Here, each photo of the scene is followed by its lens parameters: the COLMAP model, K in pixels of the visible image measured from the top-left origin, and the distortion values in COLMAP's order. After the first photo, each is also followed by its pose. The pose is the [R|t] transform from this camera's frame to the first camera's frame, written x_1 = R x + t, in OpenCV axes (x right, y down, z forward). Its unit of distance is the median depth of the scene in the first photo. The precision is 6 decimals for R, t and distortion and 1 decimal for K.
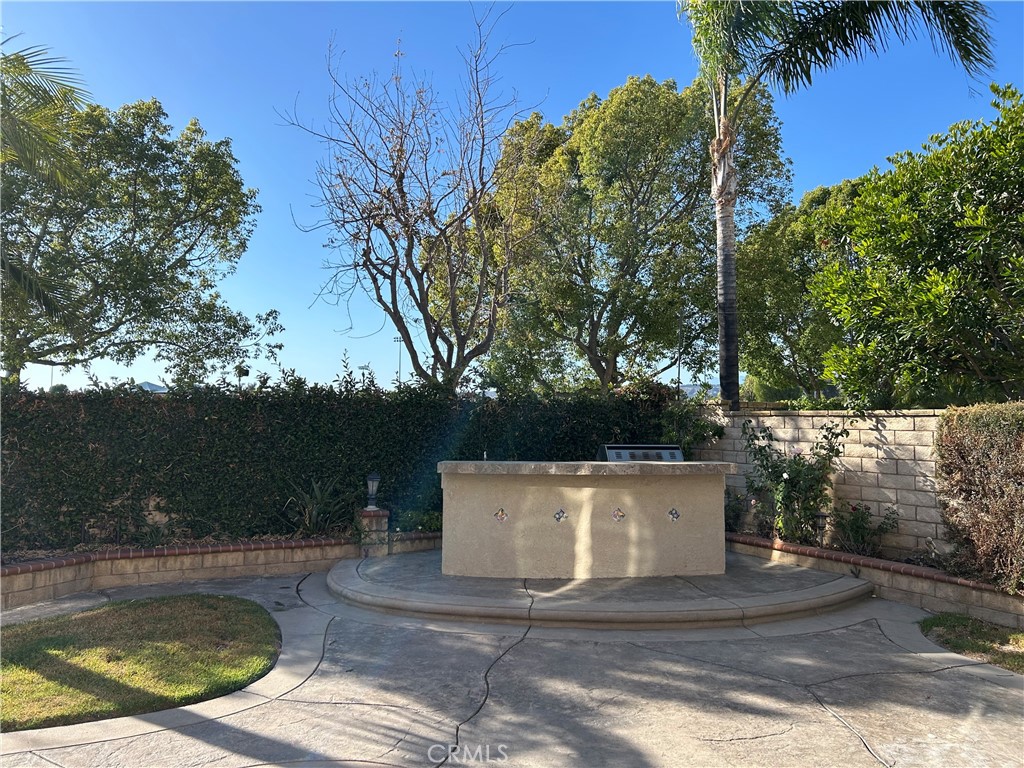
lens RADIAL K [[770.3, 0, 512.3], [0, 770.3, 384.5], [0, 0, 1]] dist [0.045892, -0.051519]
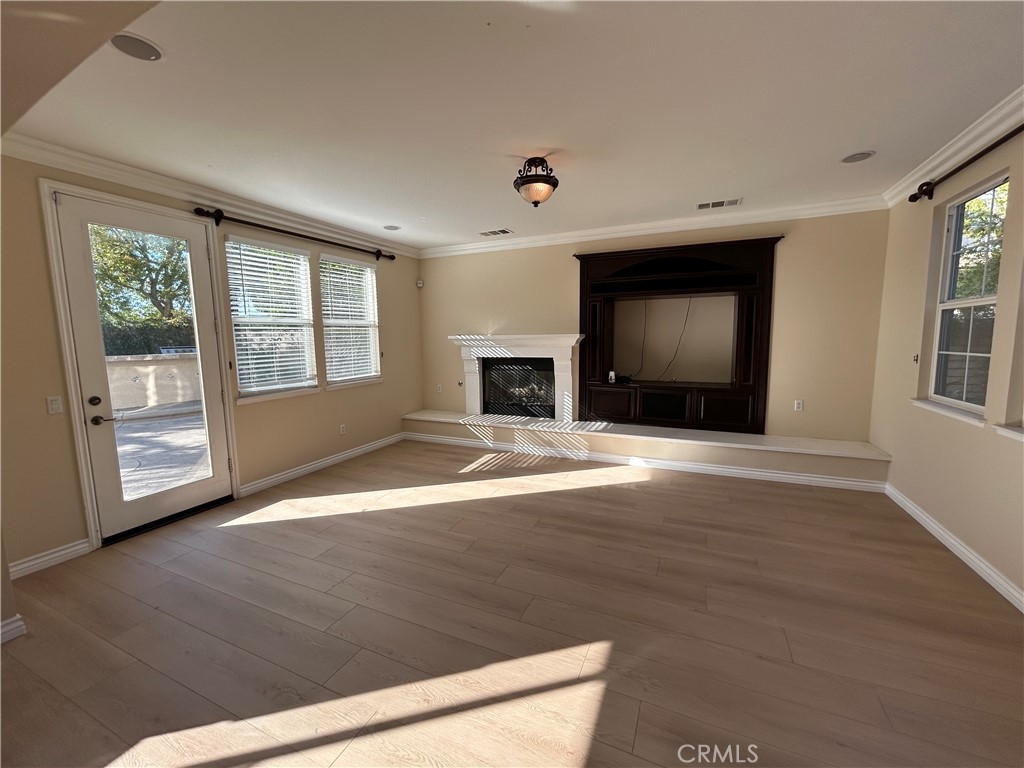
lens RADIAL K [[411.0, 0, 514.3], [0, 411.0, 379.5], [0, 0, 1]] dist [0.003306, -0.000444]
pose [[0.691628, -0.091615, 0.716420, -0.033106], [-0.016824, 0.989610, 0.142792, -0.016092], [-0.722058, -0.110812, 0.682900, -0.567171]]
